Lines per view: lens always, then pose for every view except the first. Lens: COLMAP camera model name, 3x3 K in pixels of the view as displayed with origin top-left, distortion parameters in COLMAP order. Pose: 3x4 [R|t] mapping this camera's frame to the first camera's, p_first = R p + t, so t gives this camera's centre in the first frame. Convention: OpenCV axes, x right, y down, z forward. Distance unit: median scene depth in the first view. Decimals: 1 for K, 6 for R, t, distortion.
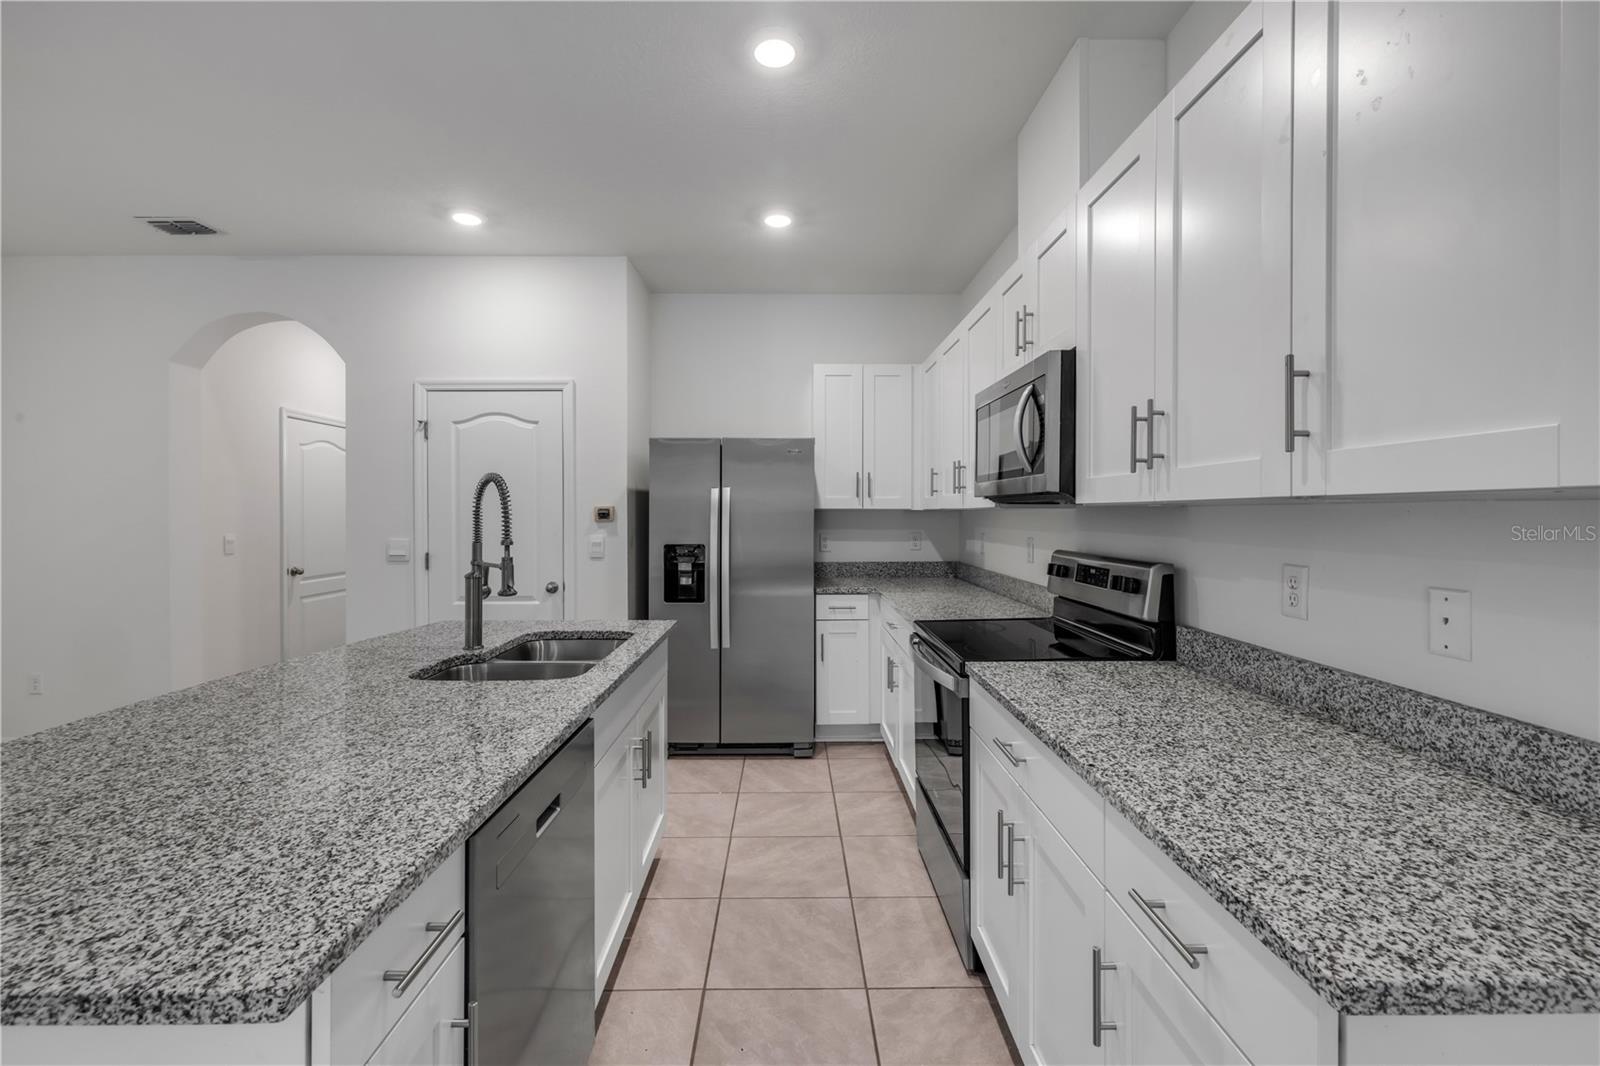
lens RADIAL K [[679.1, 0, 791.9], [0, 679.1, 510.7], [0, 0, 1]] dist [0.000386, -0.000915]
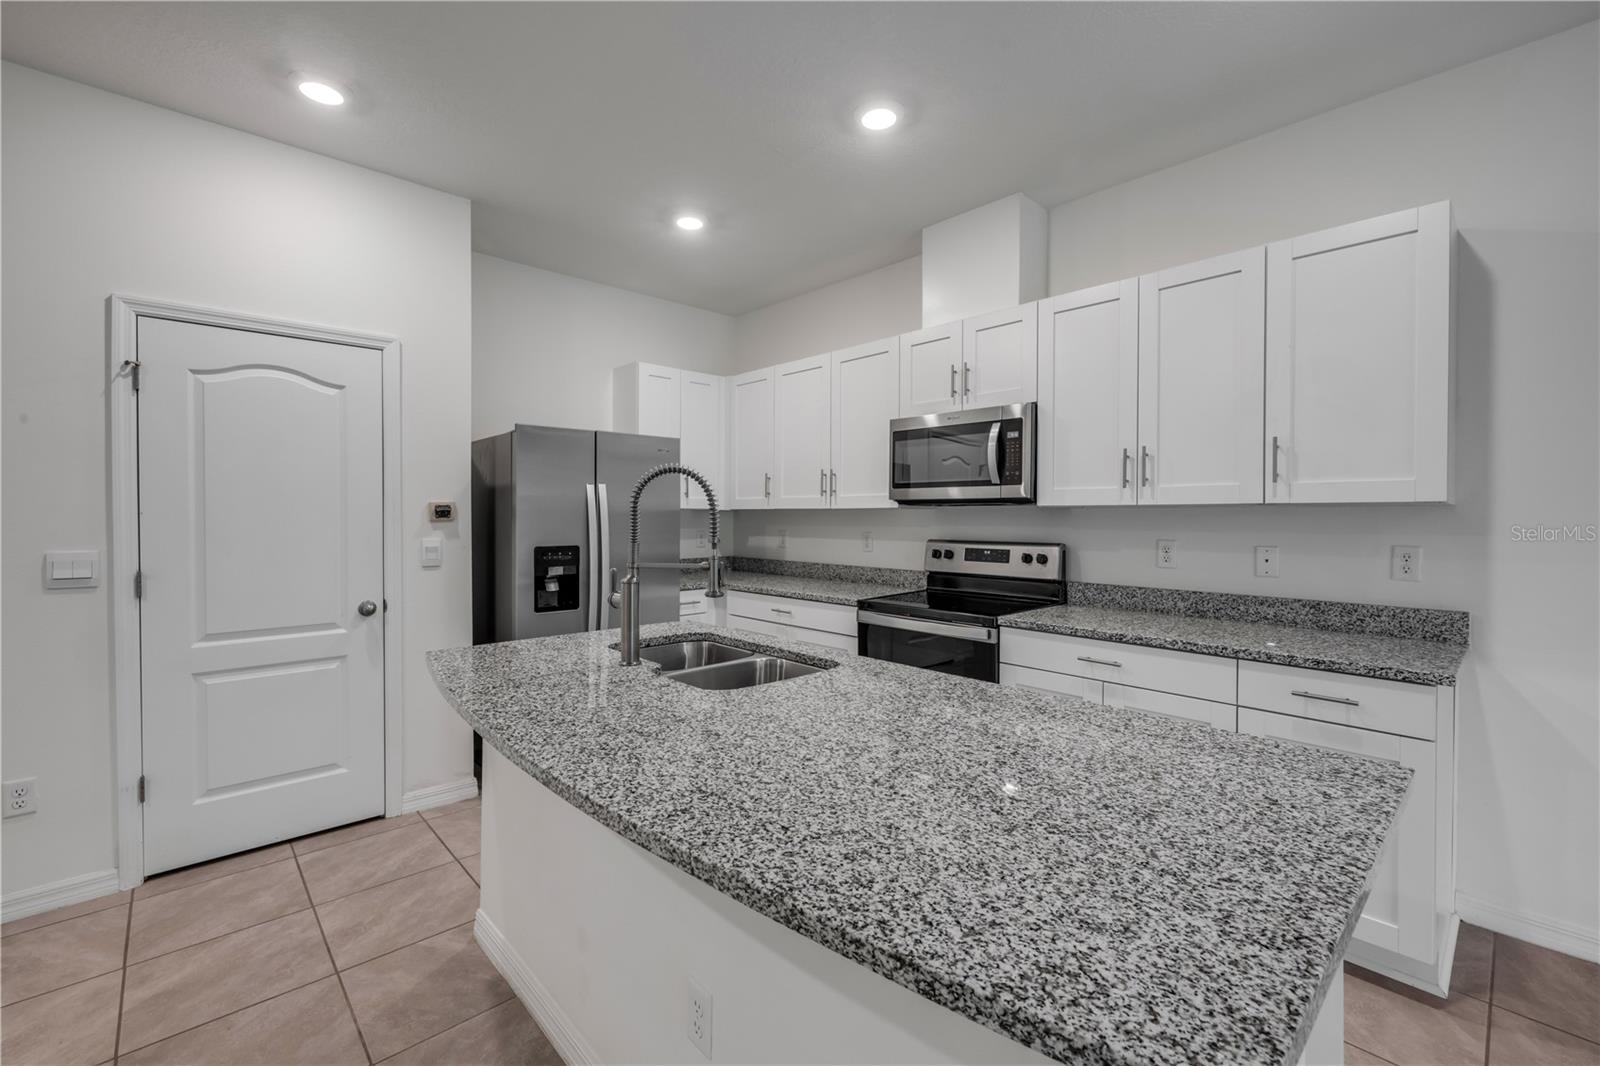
lens RADIAL K [[679.1, 0, 788.5], [0, 679.1, 520.9], [0, 0, 1]] dist [0.000386, -0.000915]
pose [[0.738899, -0.003148, 0.673809, -0.710703], [-0.005213, 0.999932, 0.010389, 0.006848], [-0.673796, -0.011189, 0.738833, 0.174082]]
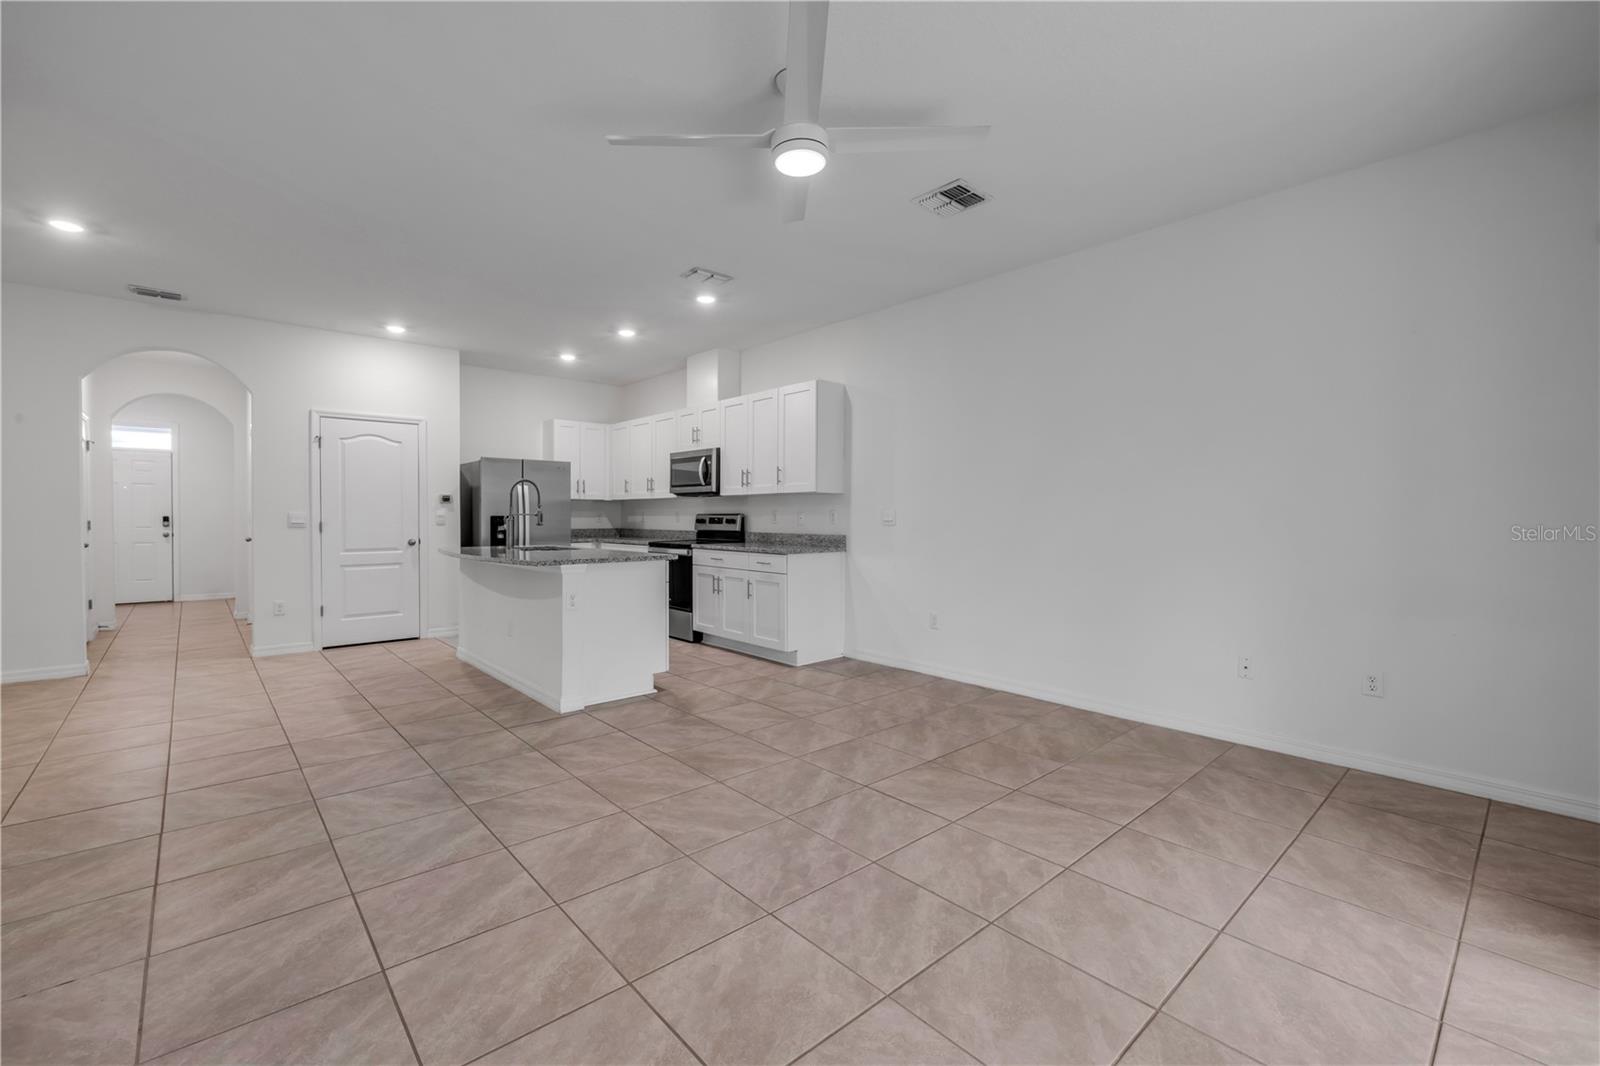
lens RADIAL K [[679.1, 0, 788.5], [0, 679.1, 525.9], [0, 0, 1]] dist [0.000386, -0.000915]
pose [[0.751426, -0.006516, 0.659786, -1.041864], [-0.005182, 0.999862, 0.015777, 0.057851], [-0.659797, -0.015274, 0.751288, -1.172204]]
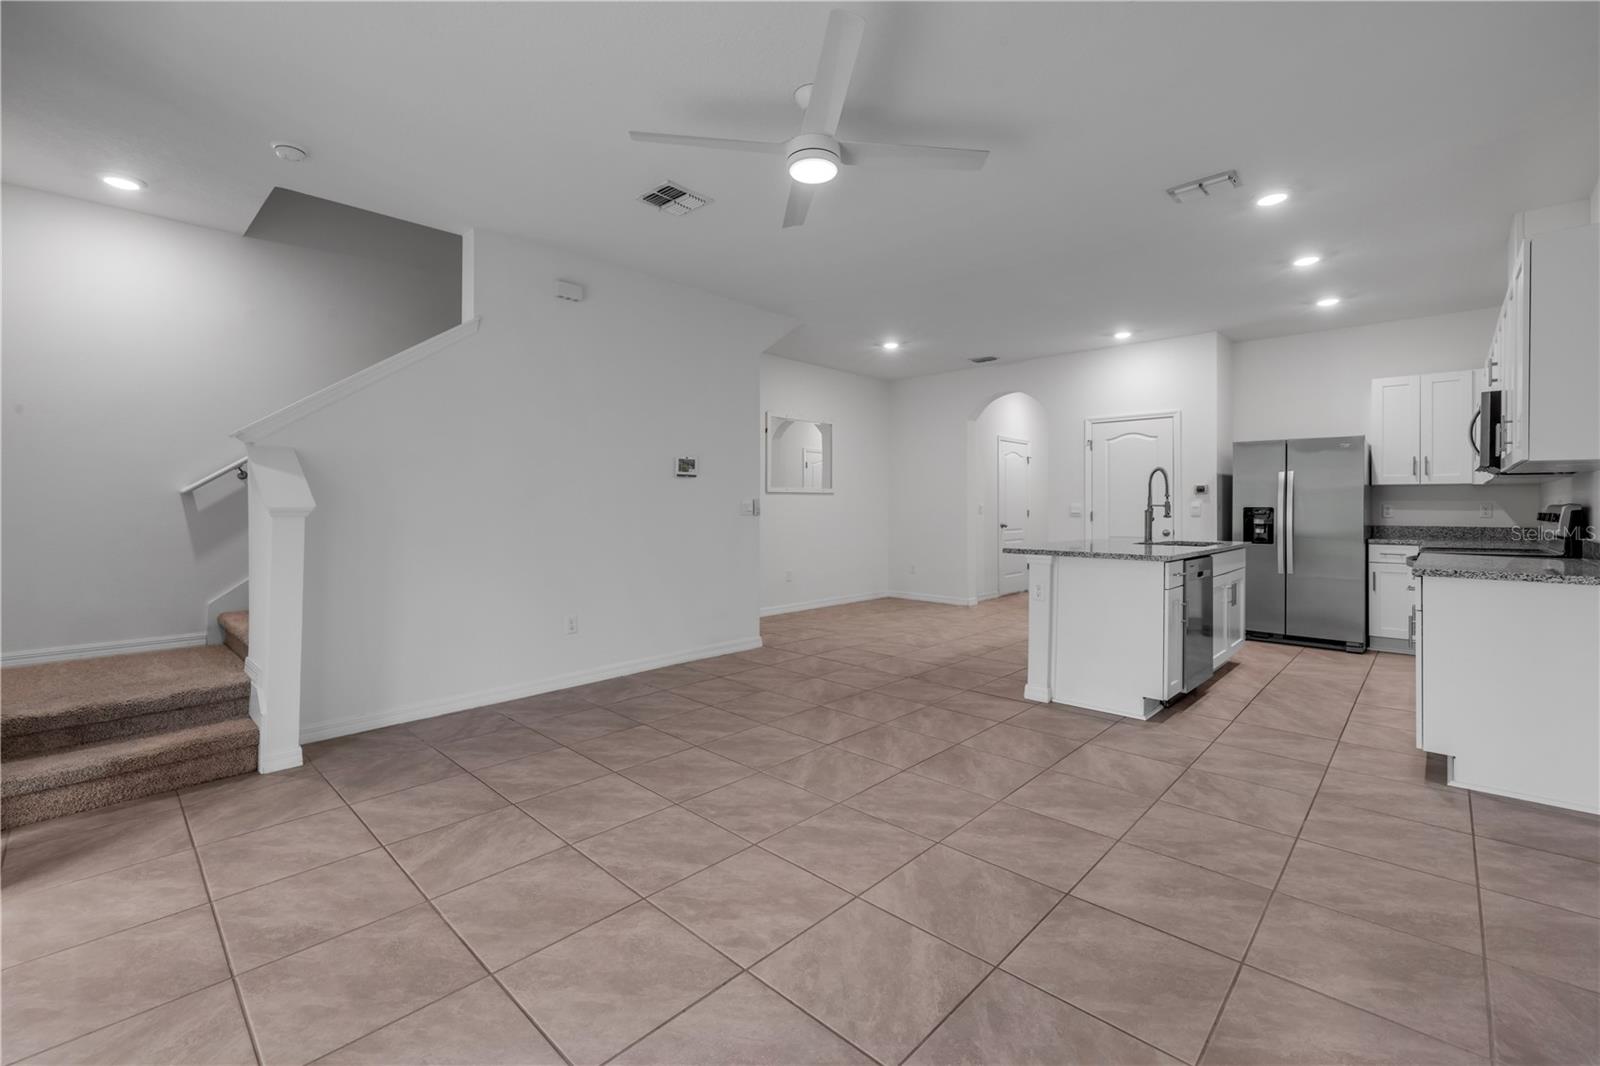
lens RADIAL K [[679.1, 0, 799.3], [0, 679.1, 501.8], [0, 0, 1]] dist [0.000386, -0.000915]
pose [[0.724726, 0.001157, -0.689036, 0.213528], [-0.000836, 0.999999, 0.000800, 0.047870], [0.689037, -0.000004, 0.724726, -1.206385]]
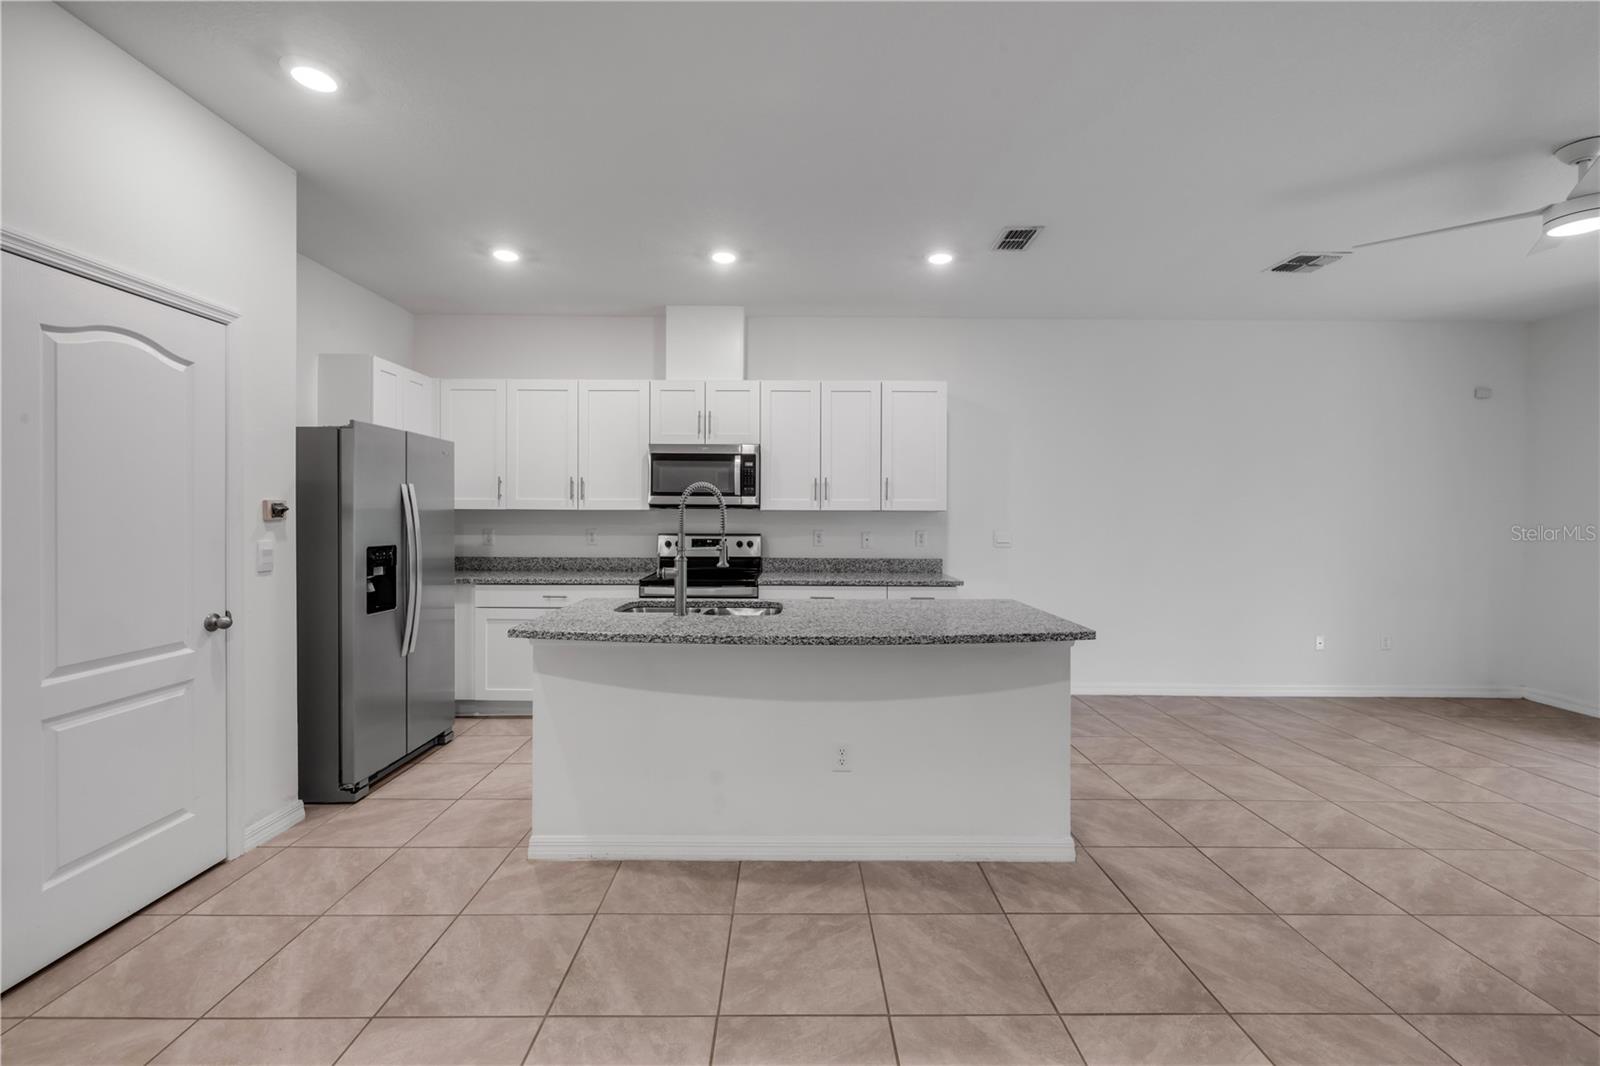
lens RADIAL K [[679.1, 0, 798.2], [0, 679.1, 523.2], [0, 0, 1]] dist [0.000386, -0.000915]
pose [[-0.005649, -0.008195, 0.999950, -1.387757], [-0.008480, 0.999931, 0.008147, 0.010501], [-0.999948, -0.008434, -0.005718, 0.610527]]
